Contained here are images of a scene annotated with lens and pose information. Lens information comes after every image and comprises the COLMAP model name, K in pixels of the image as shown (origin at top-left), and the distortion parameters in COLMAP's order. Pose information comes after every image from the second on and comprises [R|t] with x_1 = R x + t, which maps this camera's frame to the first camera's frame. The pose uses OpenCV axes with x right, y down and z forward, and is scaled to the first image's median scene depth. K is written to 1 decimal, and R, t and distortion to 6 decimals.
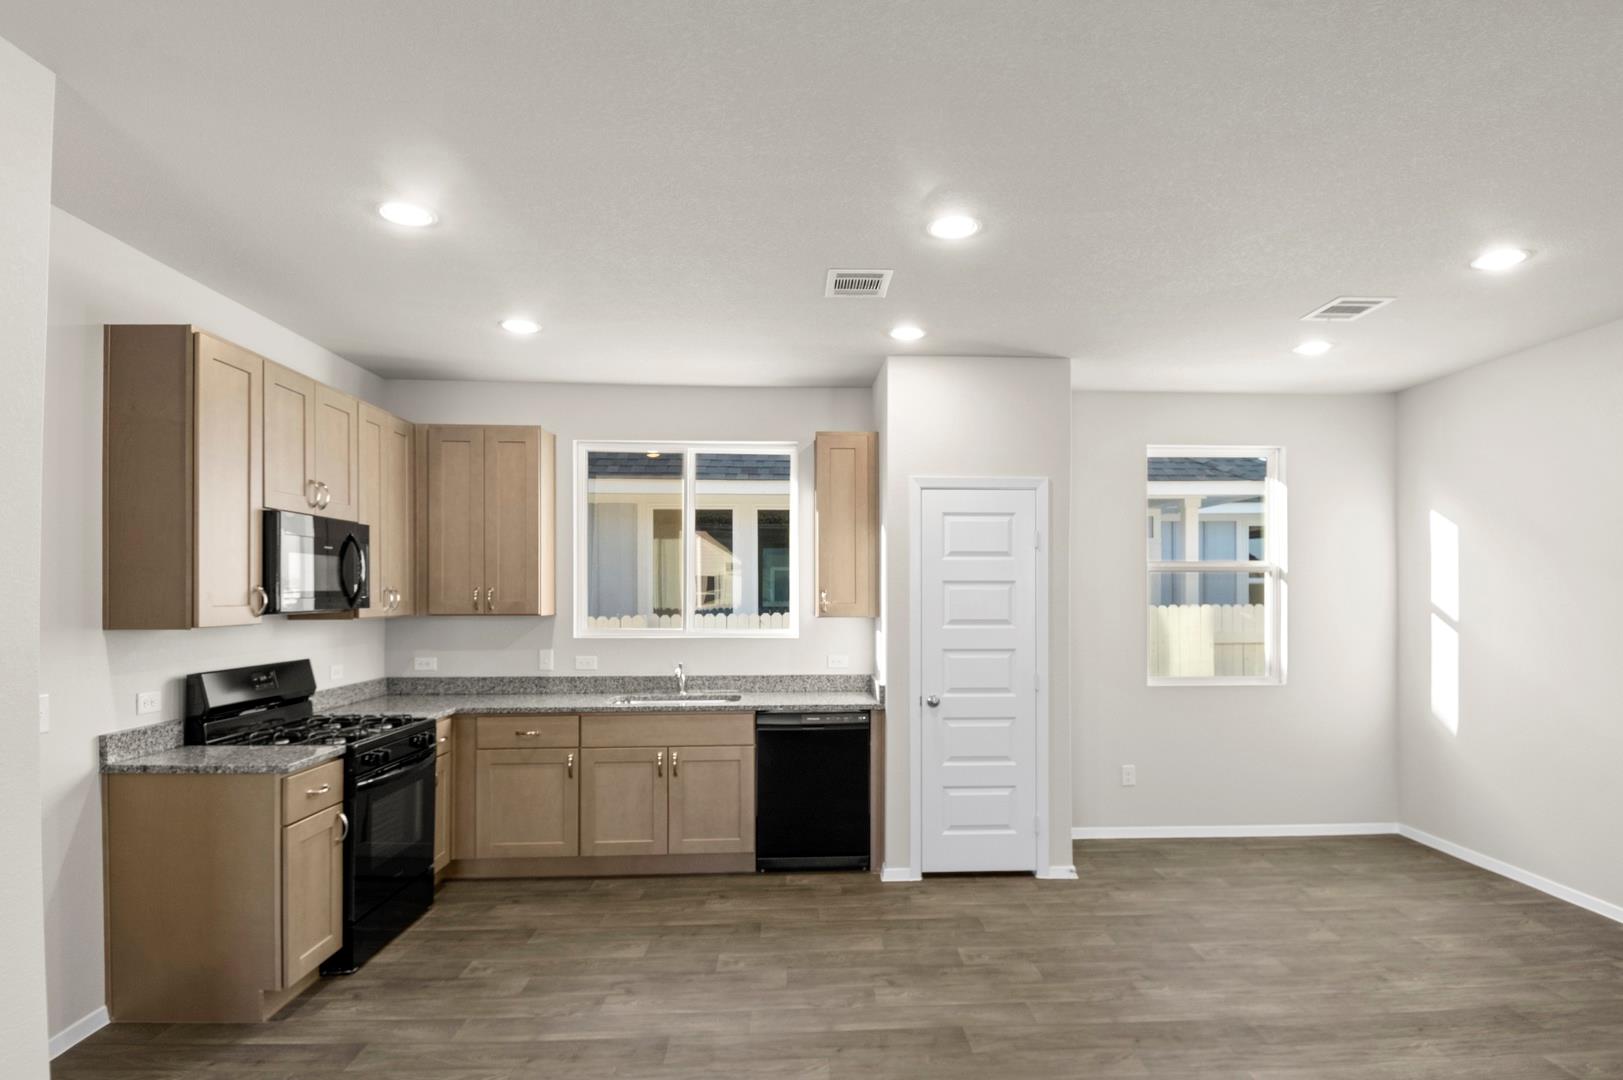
lens RADIAL K [[866.8, 0, 845.8], [0, 866.8, 593.2], [0, 0, 1]] dist [0.017684, -0.028874]
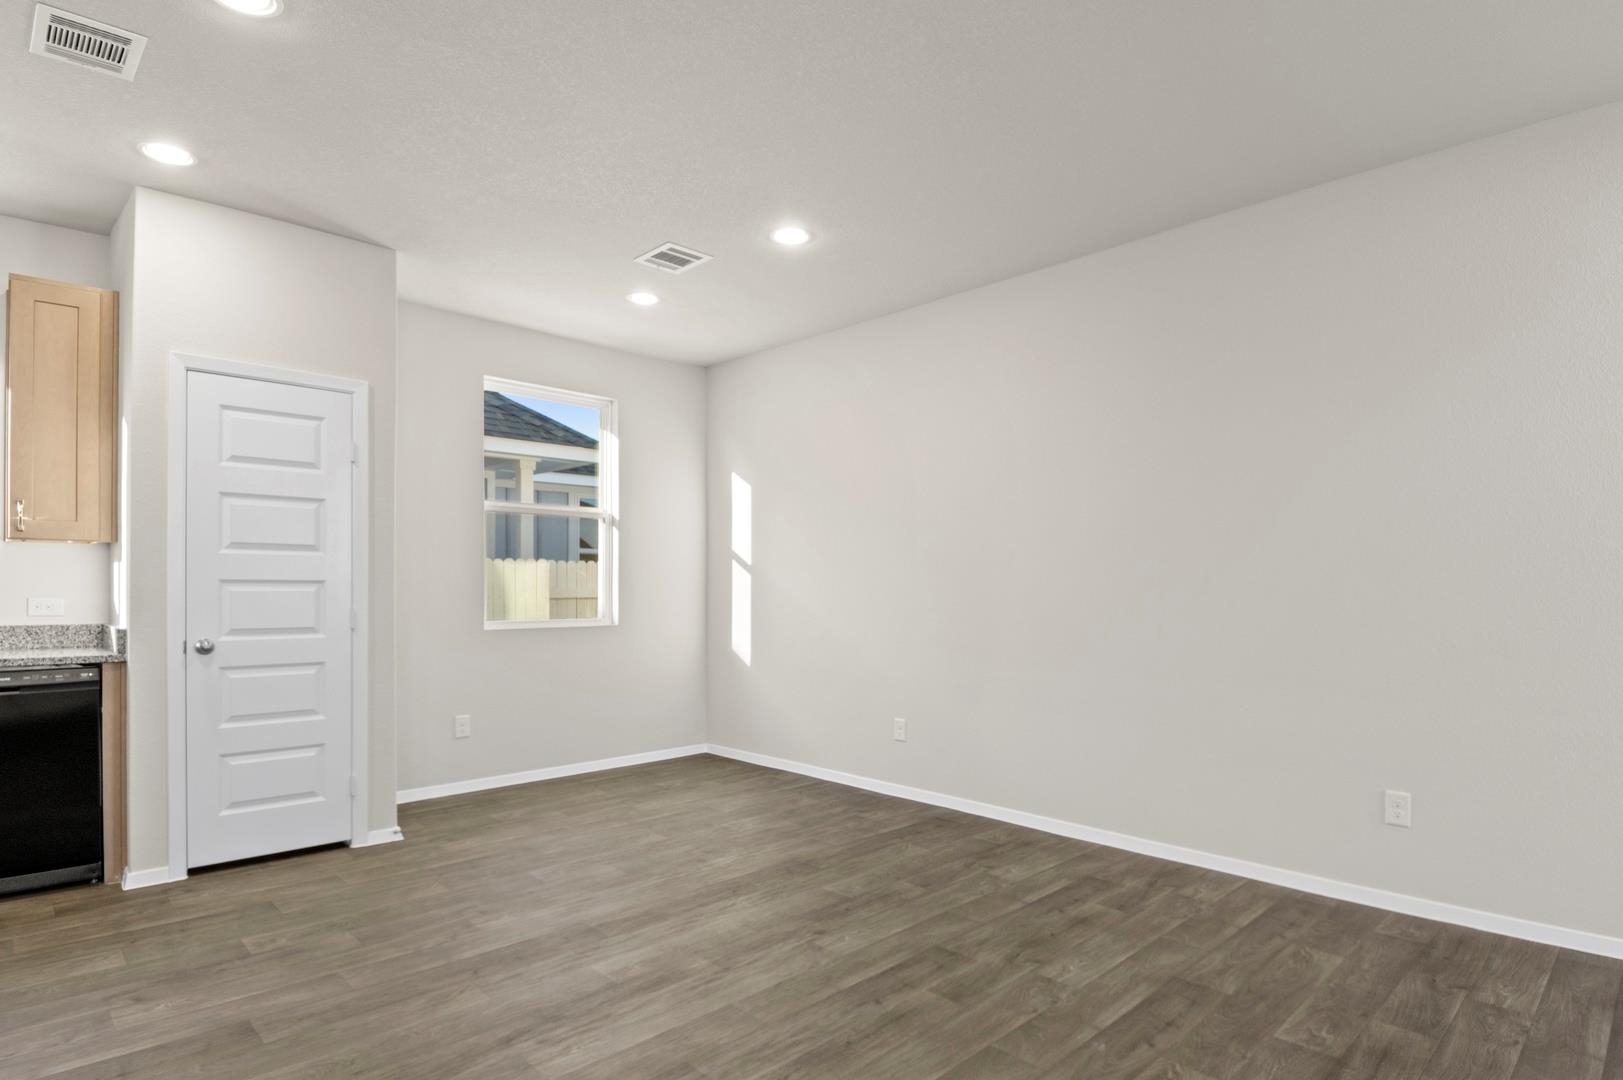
lens RADIAL K [[866.8, 0, 836.5], [0, 866.8, 590.1], [0, 0, 1]] dist [0.017684, -0.028874]
pose [[0.748023, 0.001523, 0.663671, 0.008020], [-0.004458, 0.999986, 0.002729, 0.069058], [-0.663658, -0.005000, 0.748019, 0.042536]]
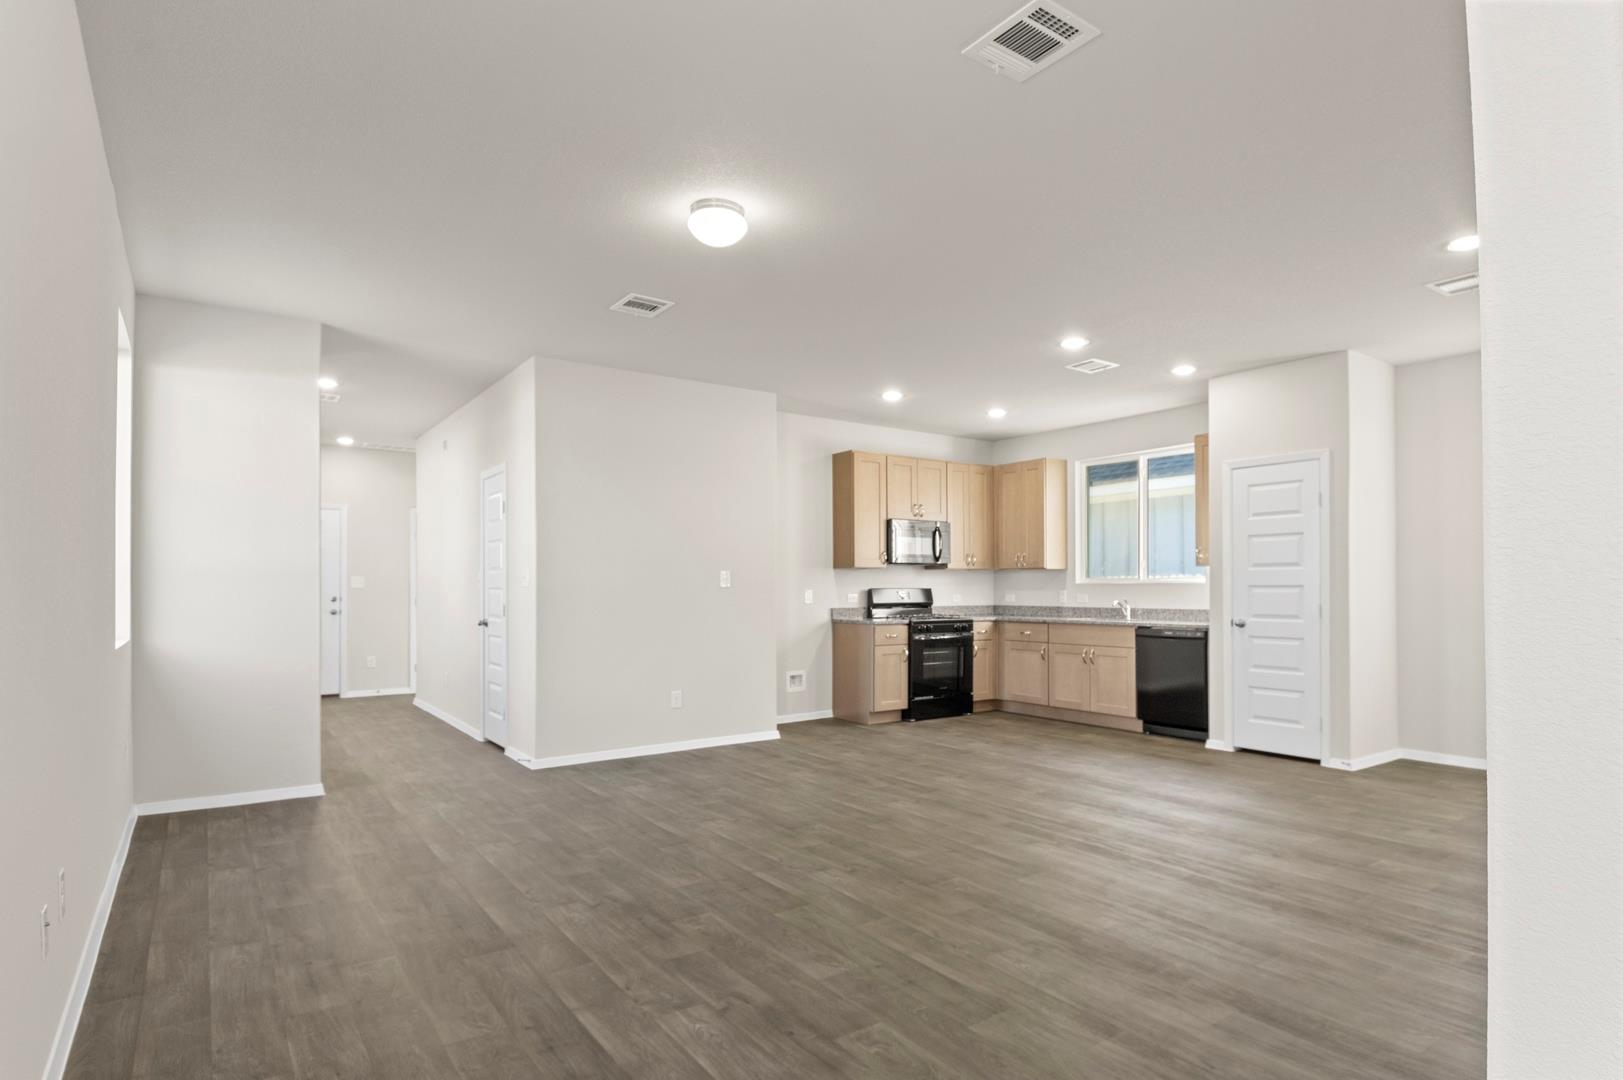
lens RADIAL K [[866.8, 0, 833.0], [0, 866.8, 584.2], [0, 0, 1]] dist [0.017684, -0.028874]
pose [[0.534710, -0.005466, -0.845018, 0.914970], [0.002454, 0.999985, -0.004916, 0.067582], [0.845032, 0.000555, 0.534716, -0.282057]]
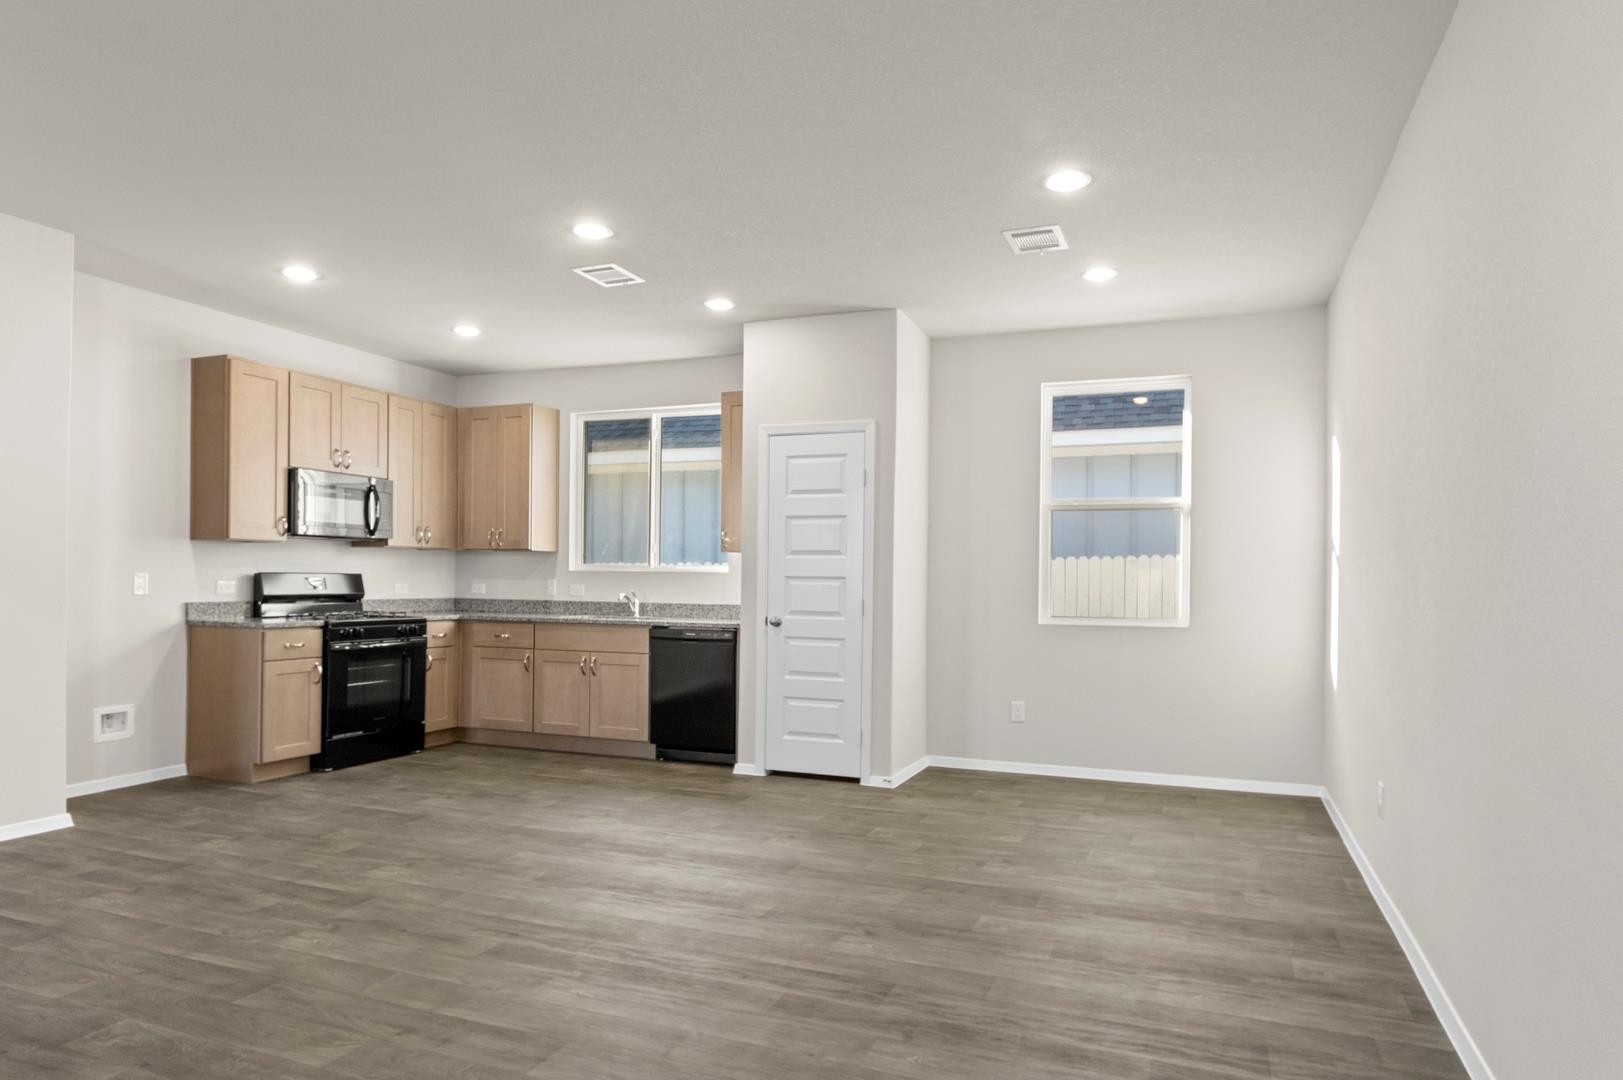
lens RADIAL K [[955.0, 0, 852.2], [0, 955.0, 586.3], [0, 0, 1]] dist [-0.007339, -0.006647]
pose [[0.914837, 0.013410, -0.403601, 0.696934], [-0.012045, 0.999910, 0.005920, 0.069135], [0.403644, -0.000554, 0.914916, -0.112273]]
